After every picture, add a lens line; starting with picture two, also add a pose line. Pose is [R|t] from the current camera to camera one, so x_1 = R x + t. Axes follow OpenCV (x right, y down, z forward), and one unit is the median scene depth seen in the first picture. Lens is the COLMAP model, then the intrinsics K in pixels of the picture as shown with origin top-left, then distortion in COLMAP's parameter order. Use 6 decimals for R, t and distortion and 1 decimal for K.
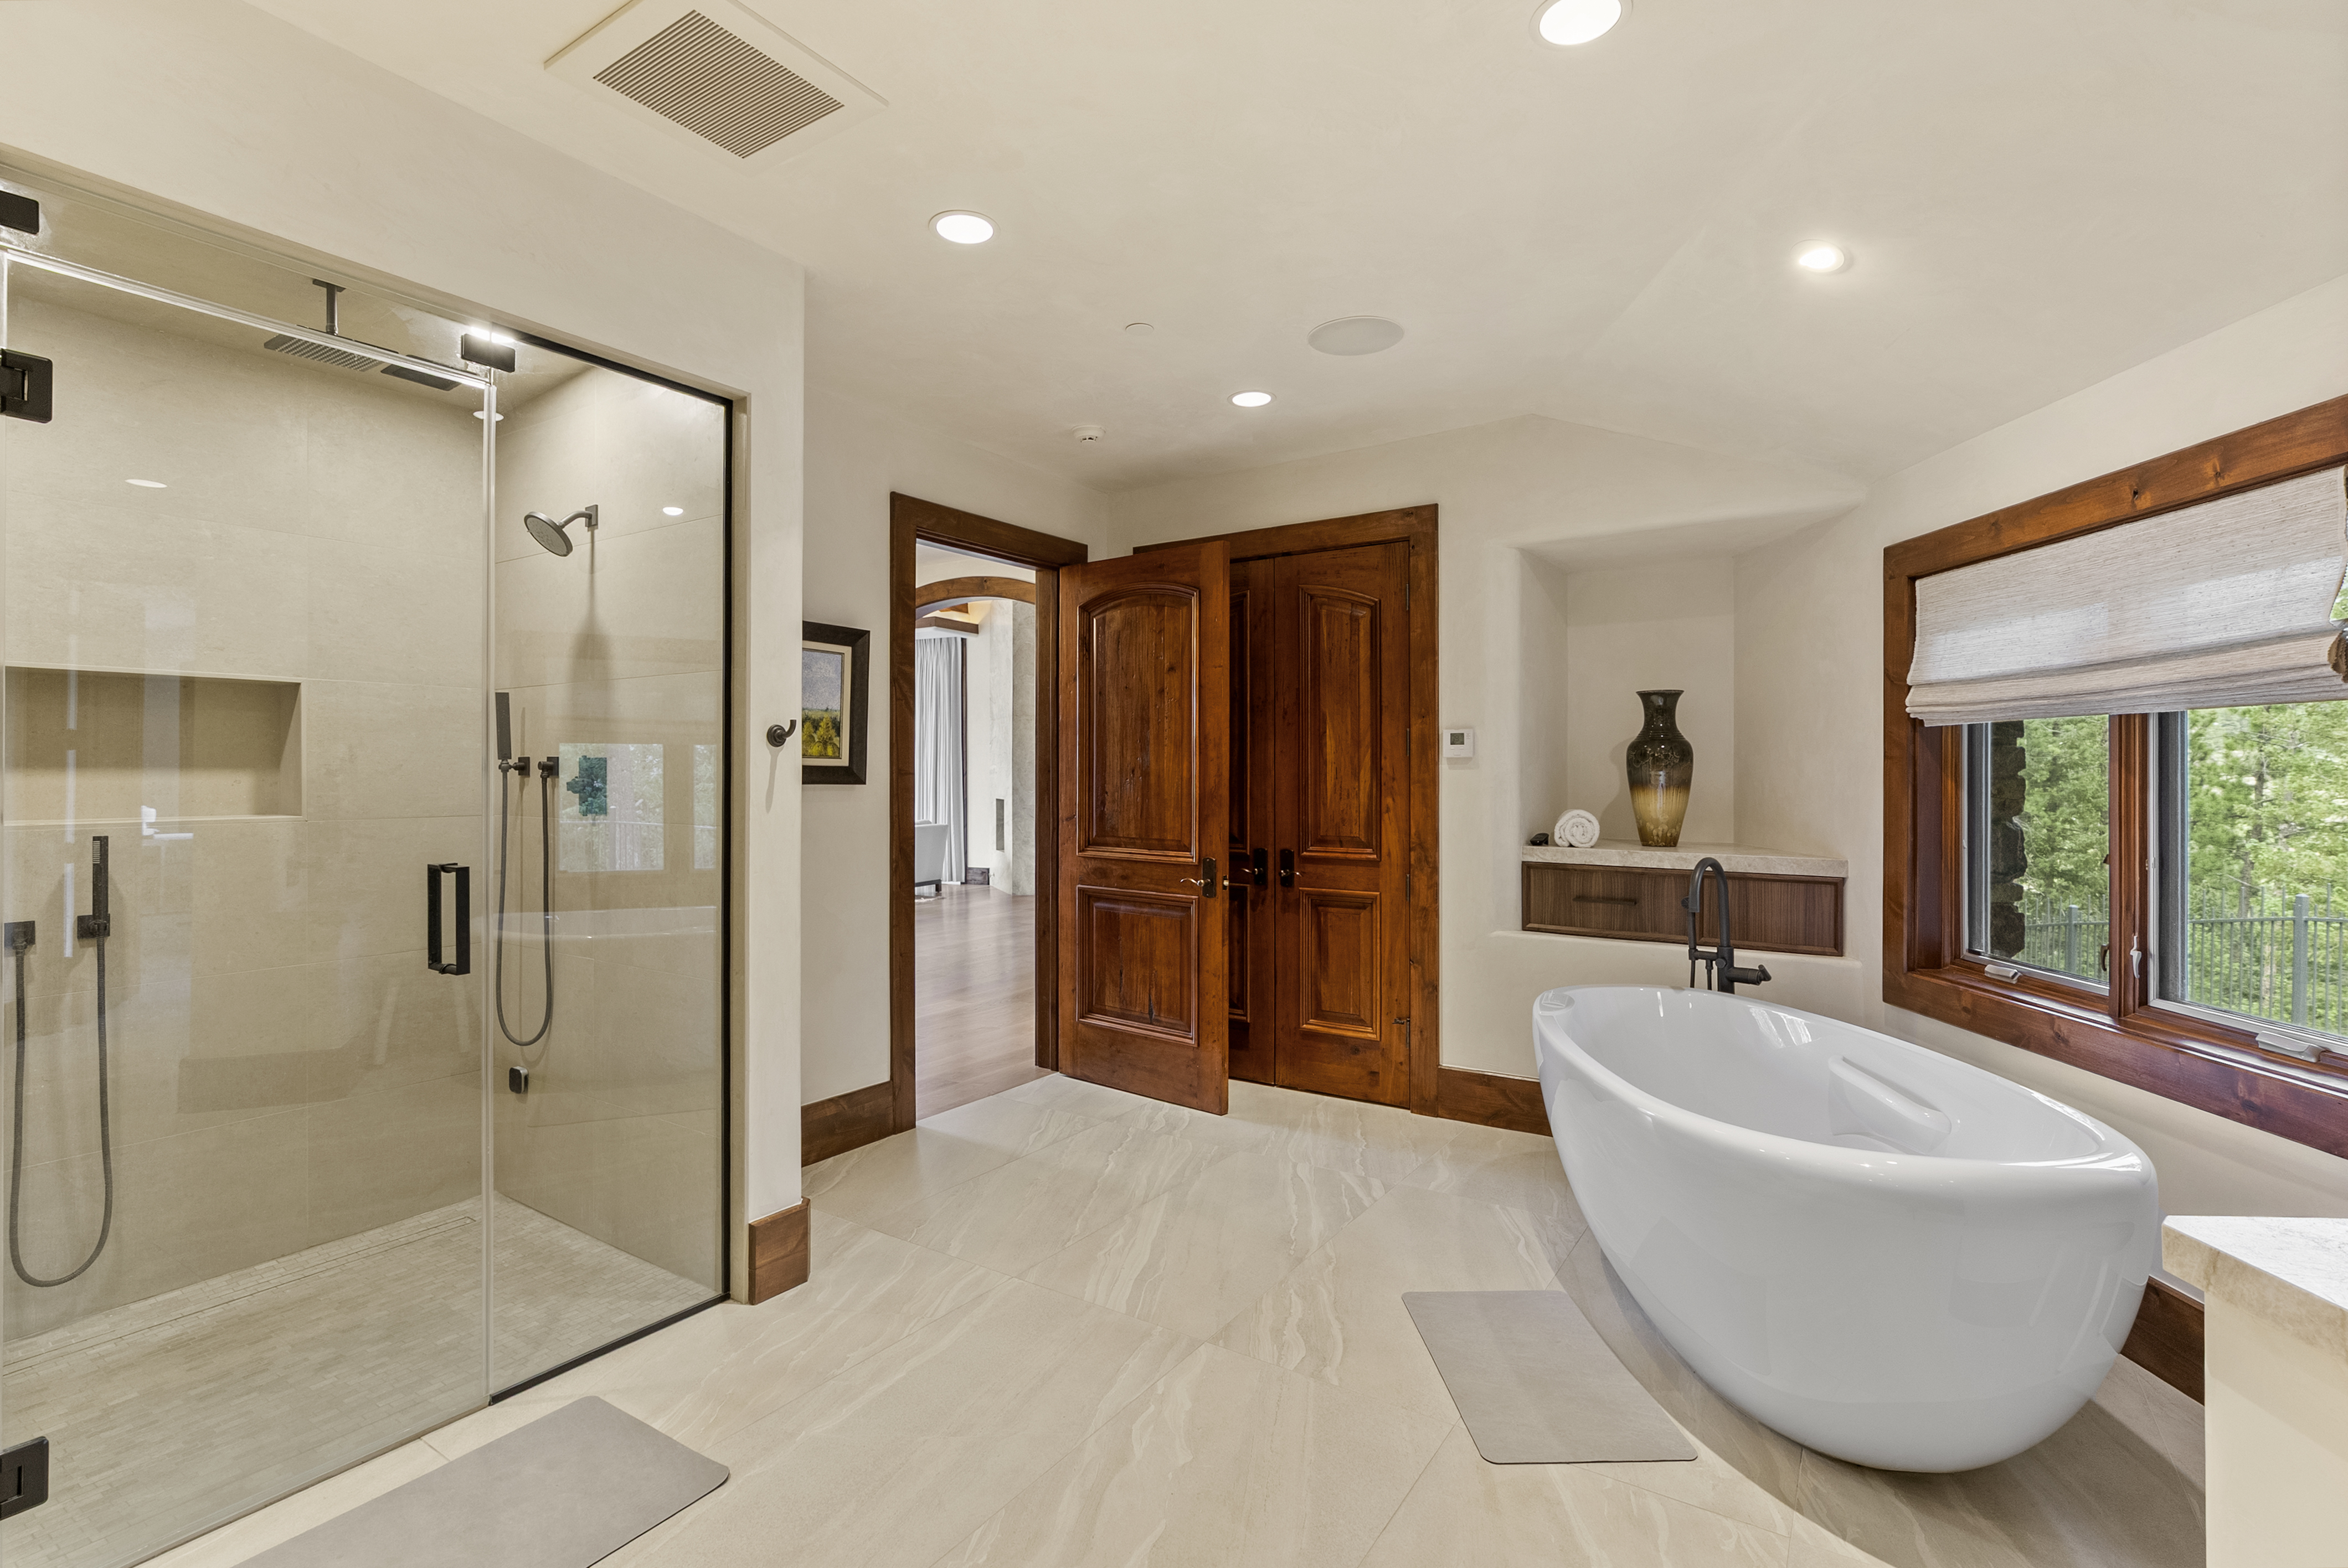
lens RADIAL K [[1086.3, 0, 1173.0], [0, 1086.3, 780.3], [0, 0, 1]] dist [-0.002022, -0.000152]
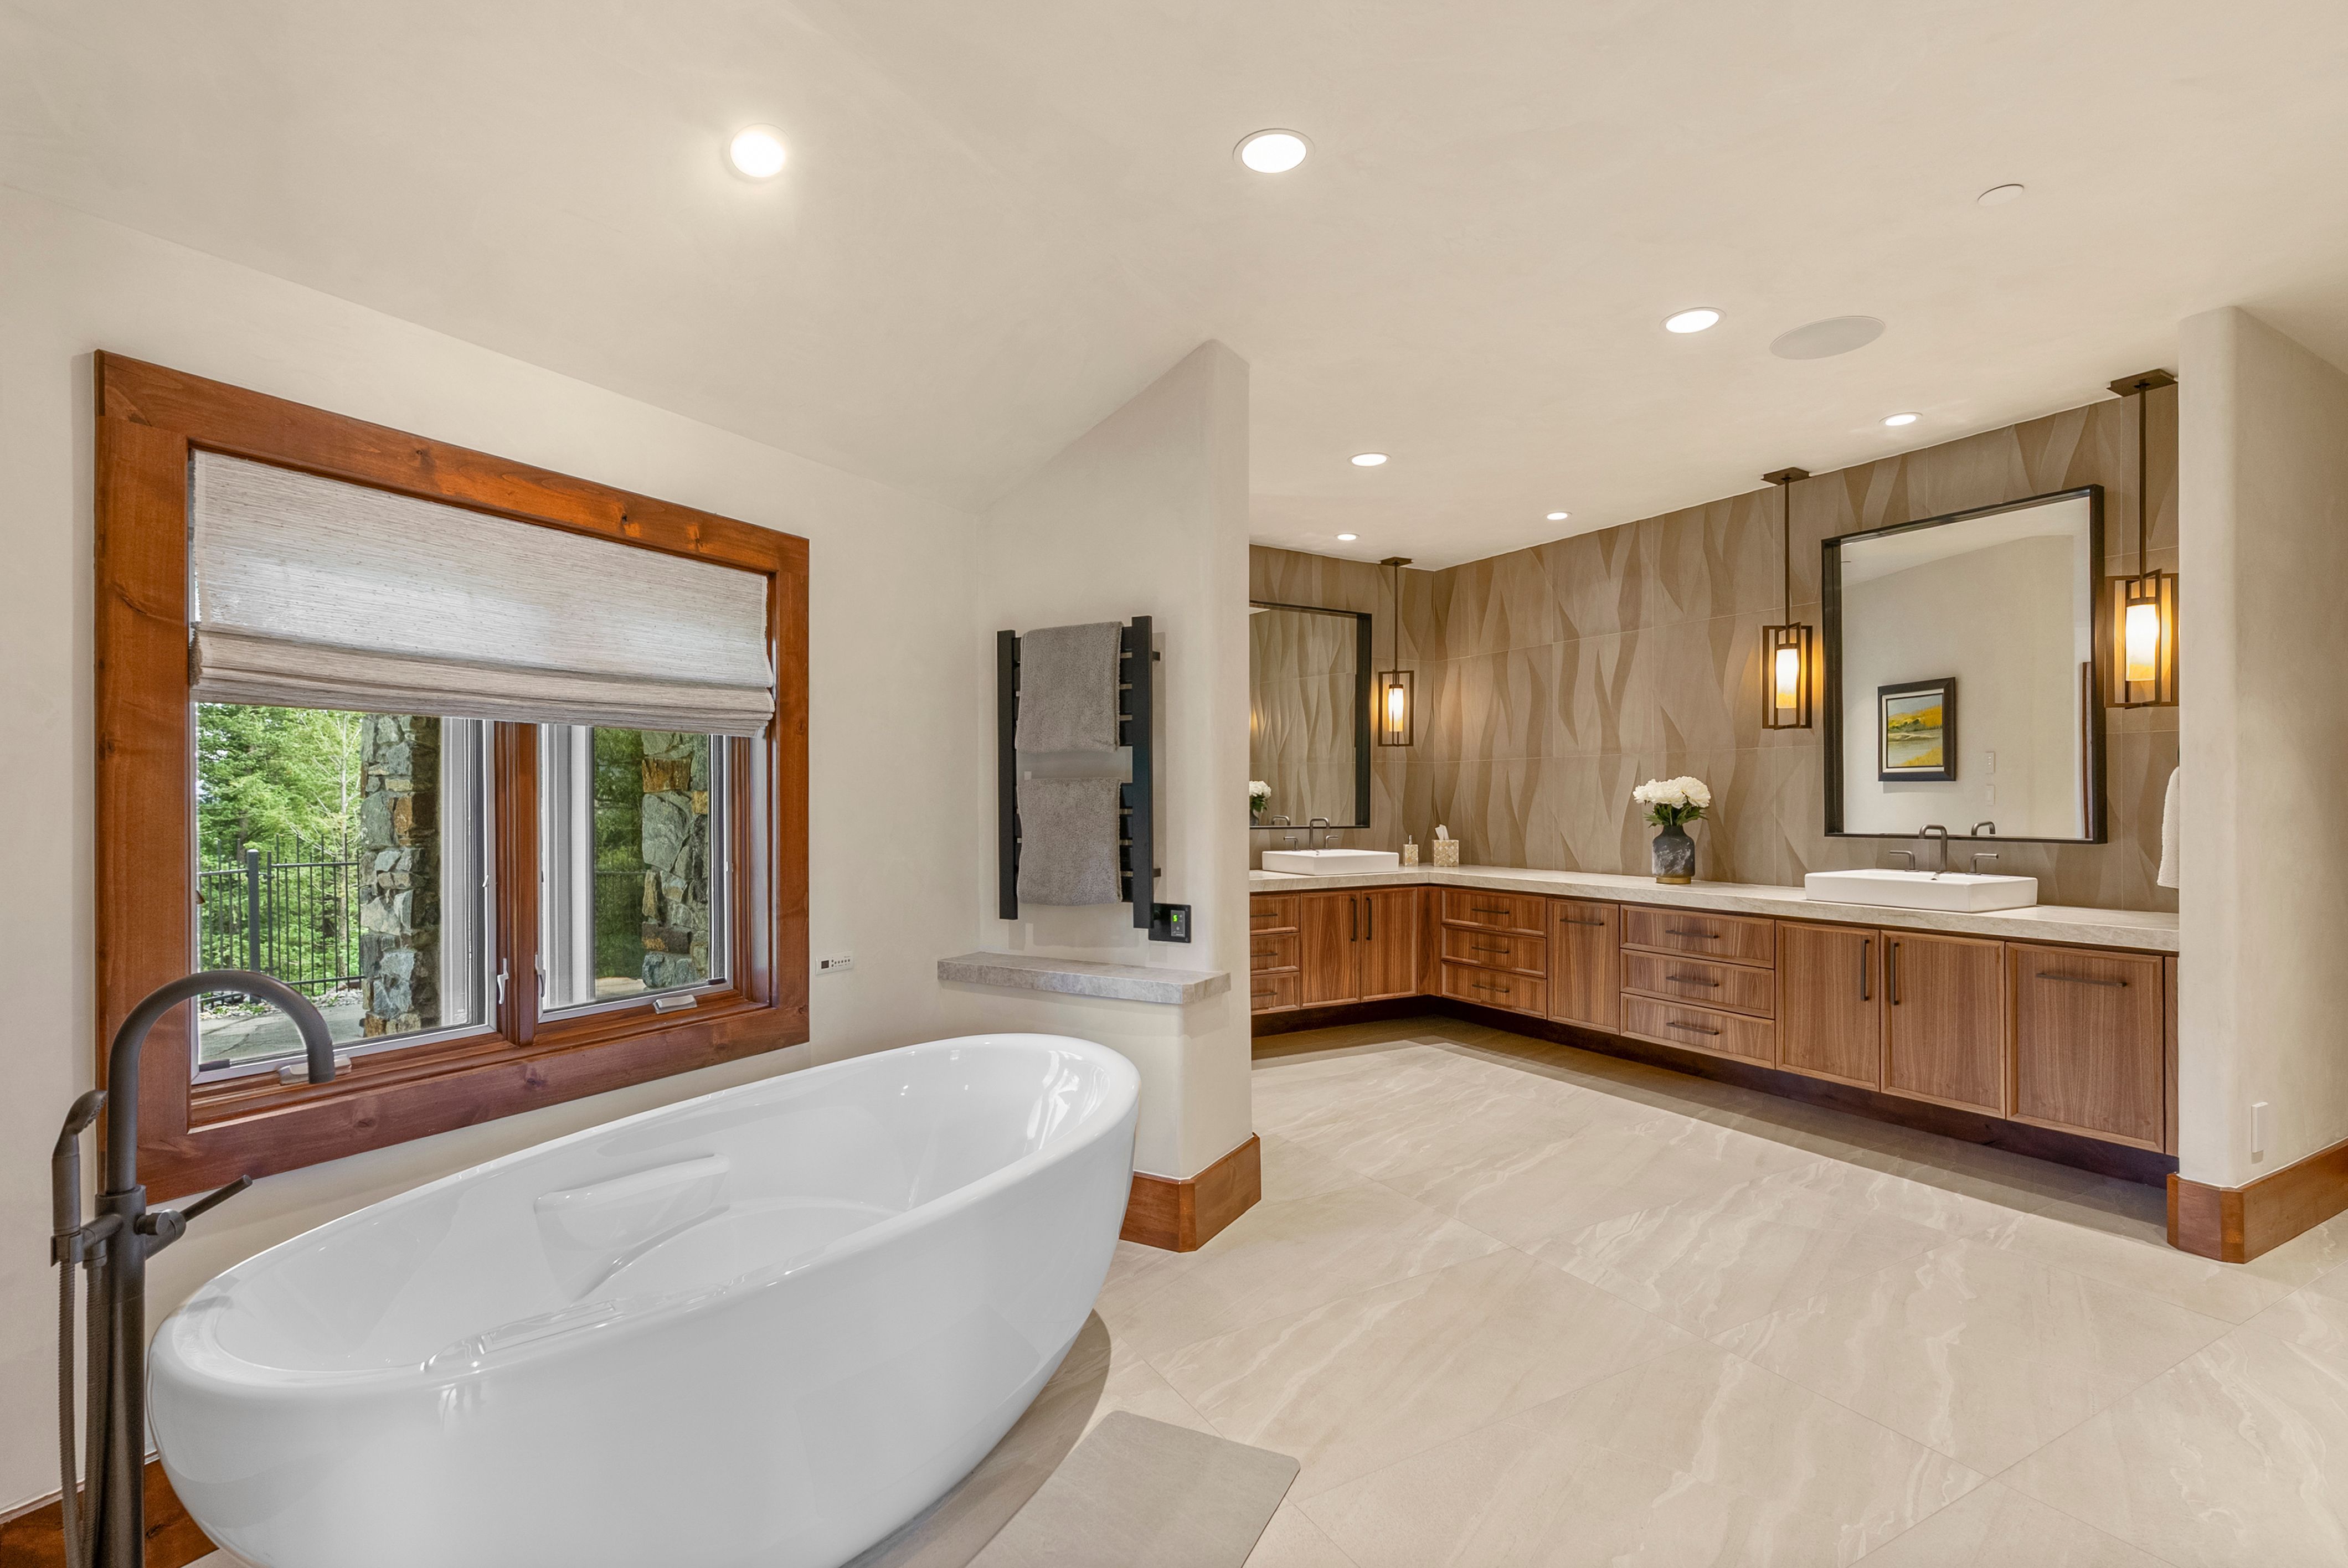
lens RADIAL K [[1086.3, 0, 1180.1], [0, 1086.3, 798.1], [0, 0, 1]] dist [-0.002022, -0.000152]
pose [[-0.890652, 0.002839, 0.454678, -0.059354], [0.004441, 0.999987, 0.002455, 0.004460], [-0.454665, 0.004206, -0.890653, 1.580678]]
